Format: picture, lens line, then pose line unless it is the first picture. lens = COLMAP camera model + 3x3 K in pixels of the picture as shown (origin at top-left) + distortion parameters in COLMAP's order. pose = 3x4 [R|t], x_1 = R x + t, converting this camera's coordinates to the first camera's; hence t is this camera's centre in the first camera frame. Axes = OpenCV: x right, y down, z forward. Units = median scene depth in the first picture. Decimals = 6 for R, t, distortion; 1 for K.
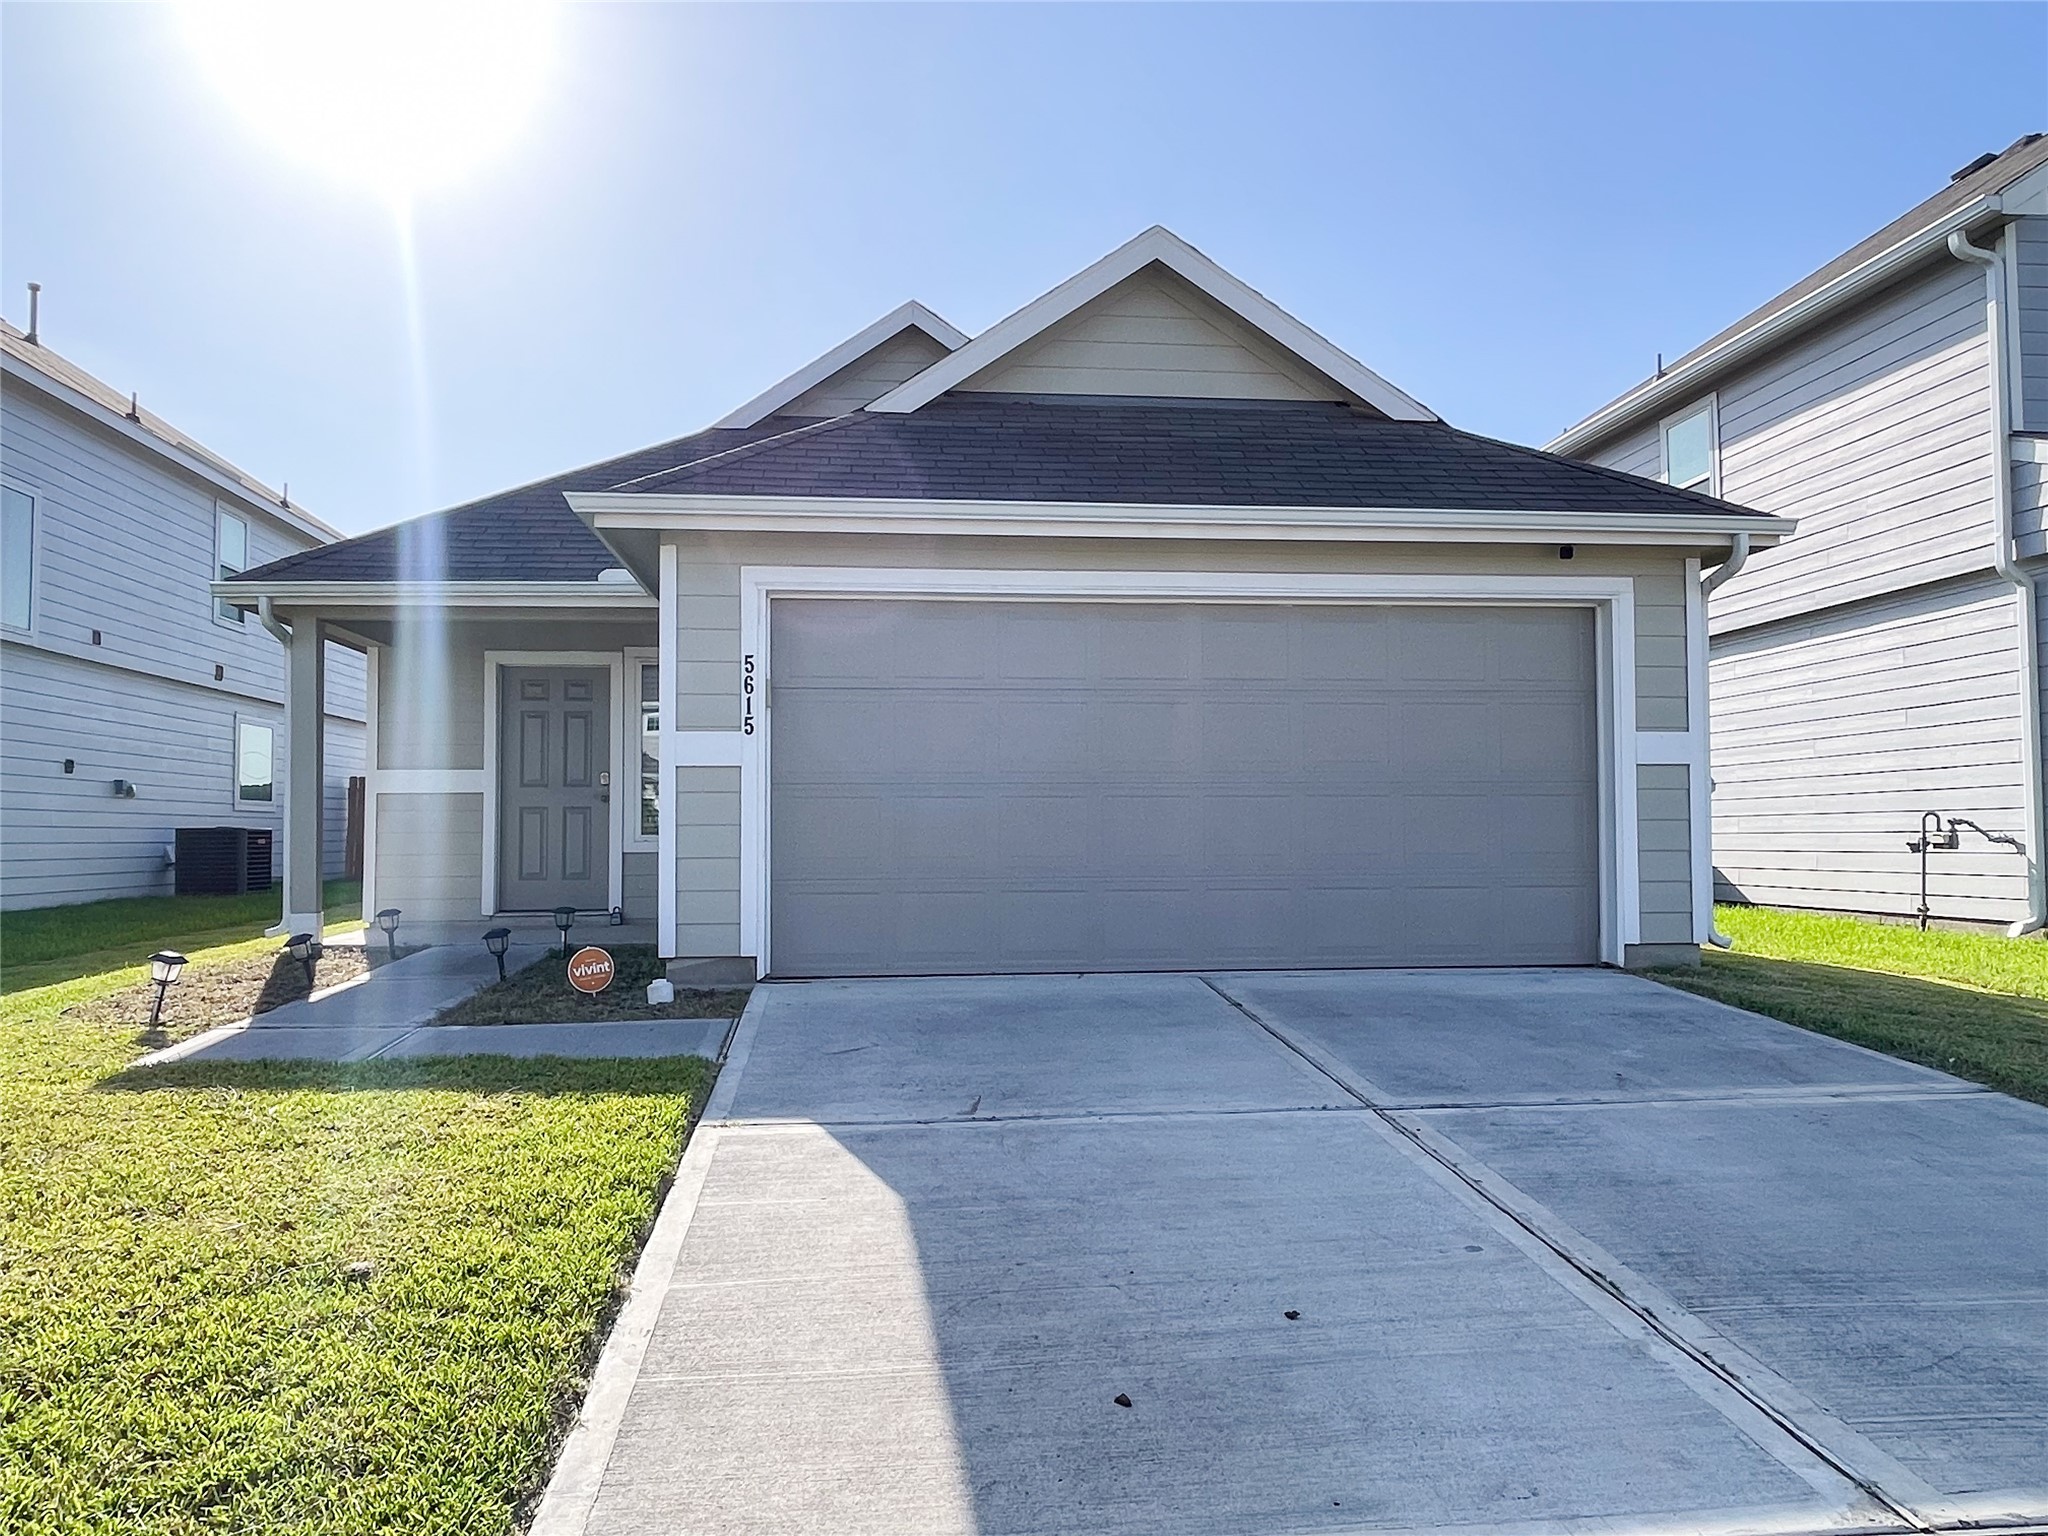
lens RADIAL K [[1377.3, 0, 1017.7], [0, 1377.3, 764.2], [0, 0, 1]] dist [-0.000440, -0.001131]
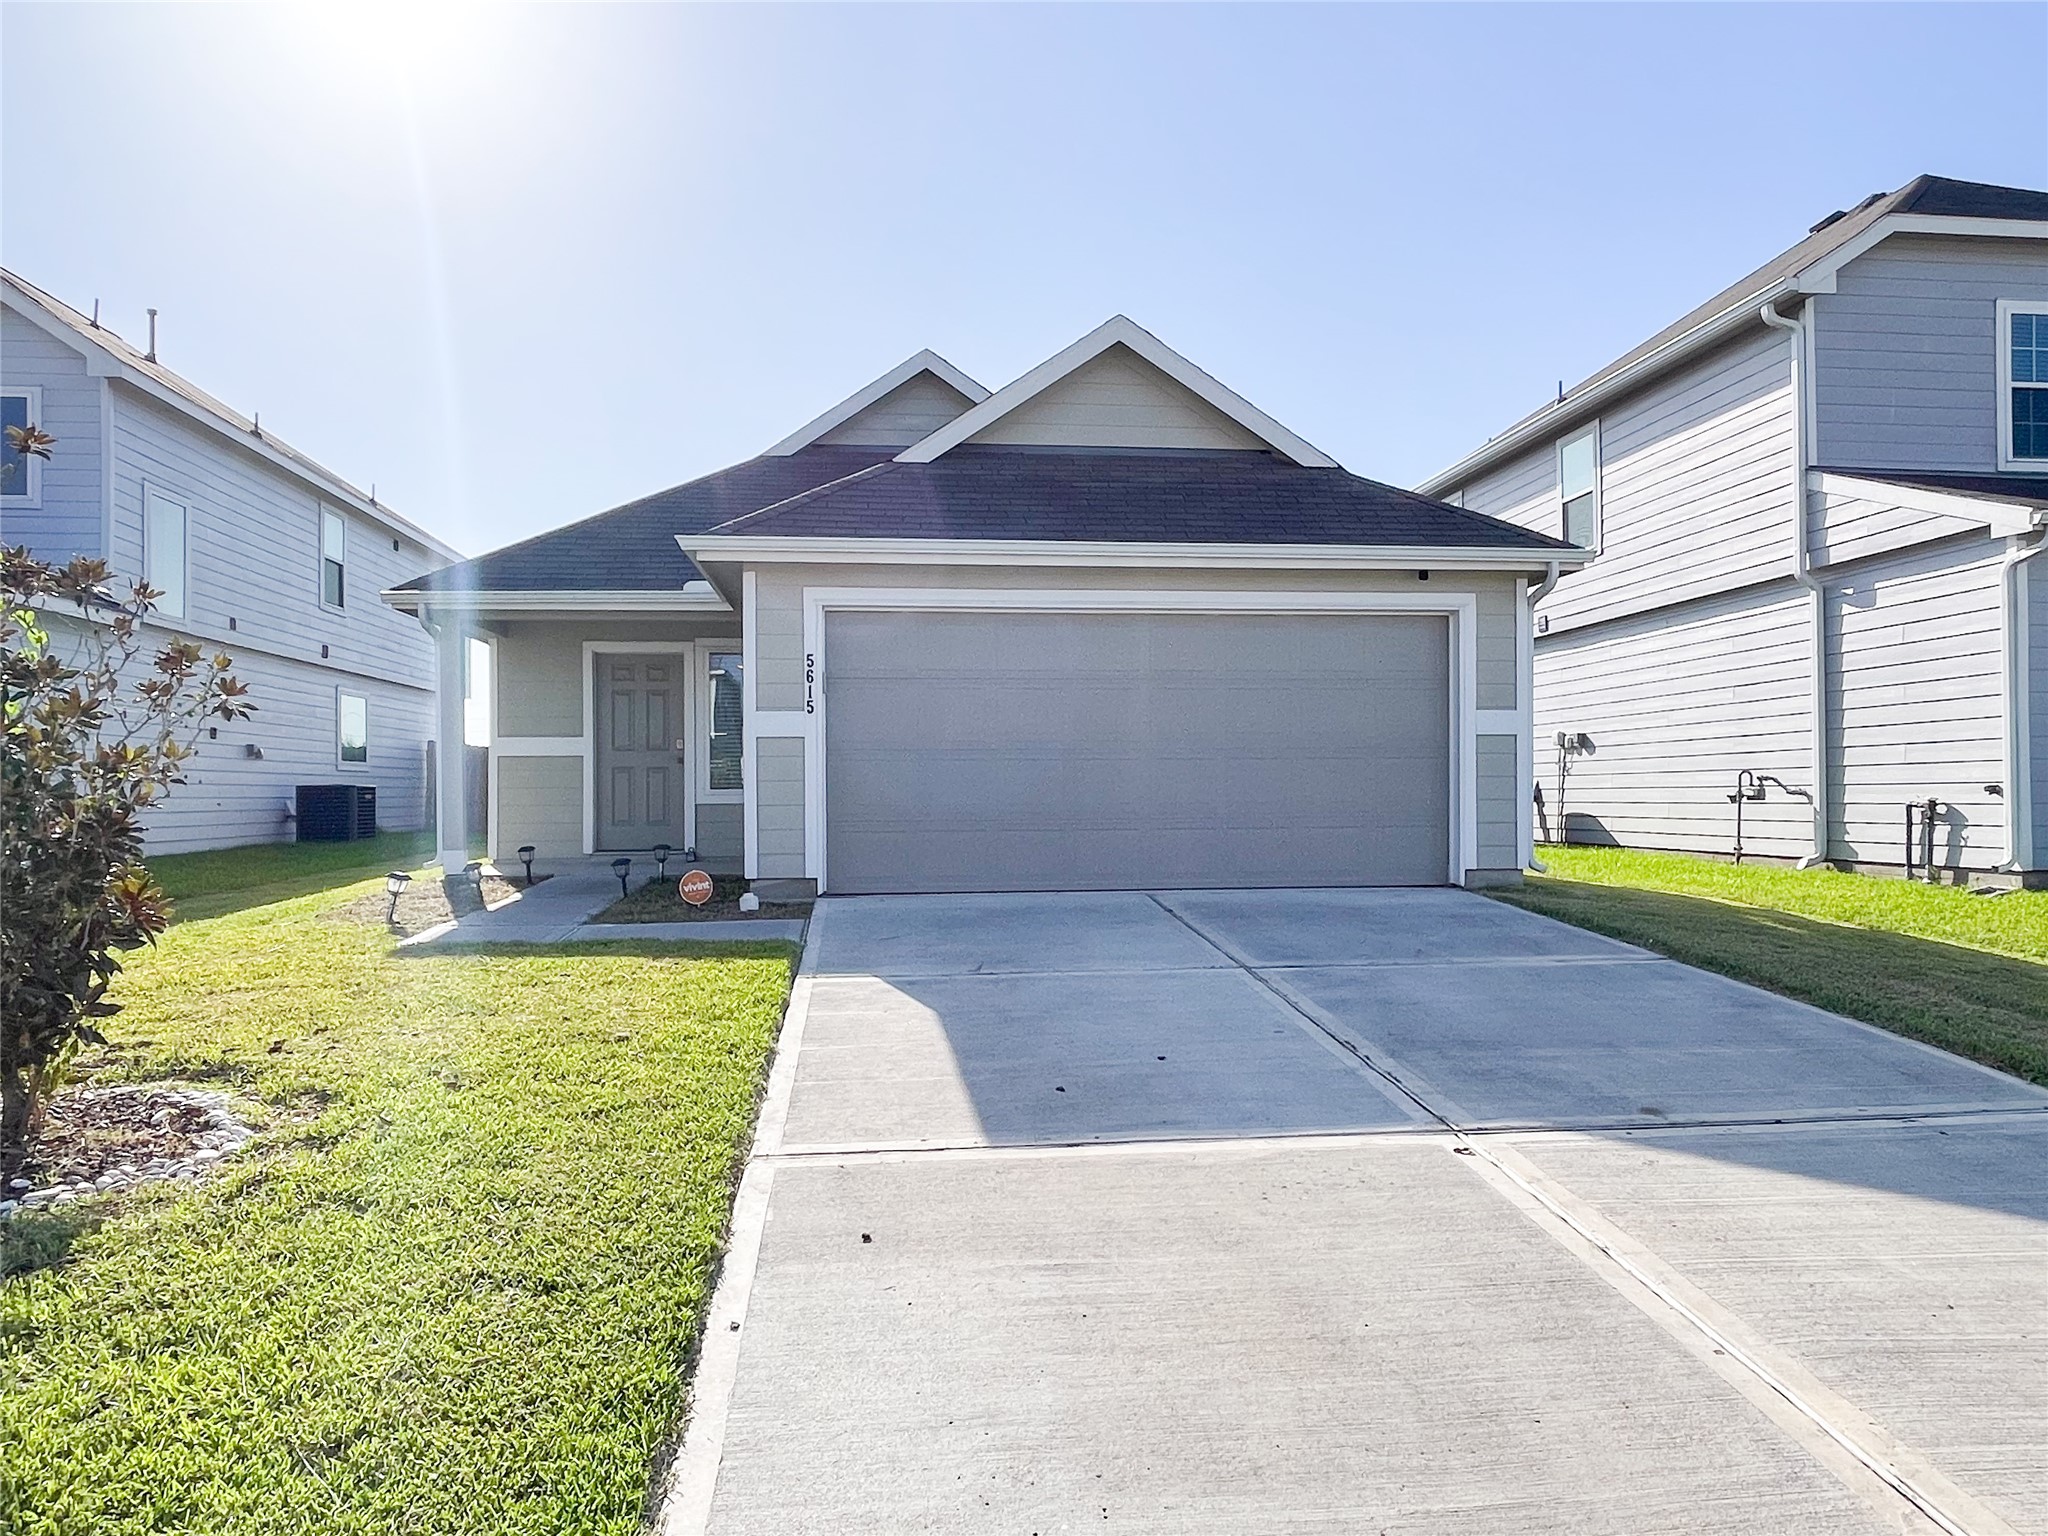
lens RADIAL K [[1314.5, 0, 1032.9], [0, 1314.5, 775.5], [0, 0, 1]] dist [0.008806, 0.000820]
pose [[0.999942, -0.000763, 0.010748, 0.007260], [0.000356, 0.999282, 0.037877, -0.008527], [-0.010769, -0.037871, 0.999225, -0.258085]]
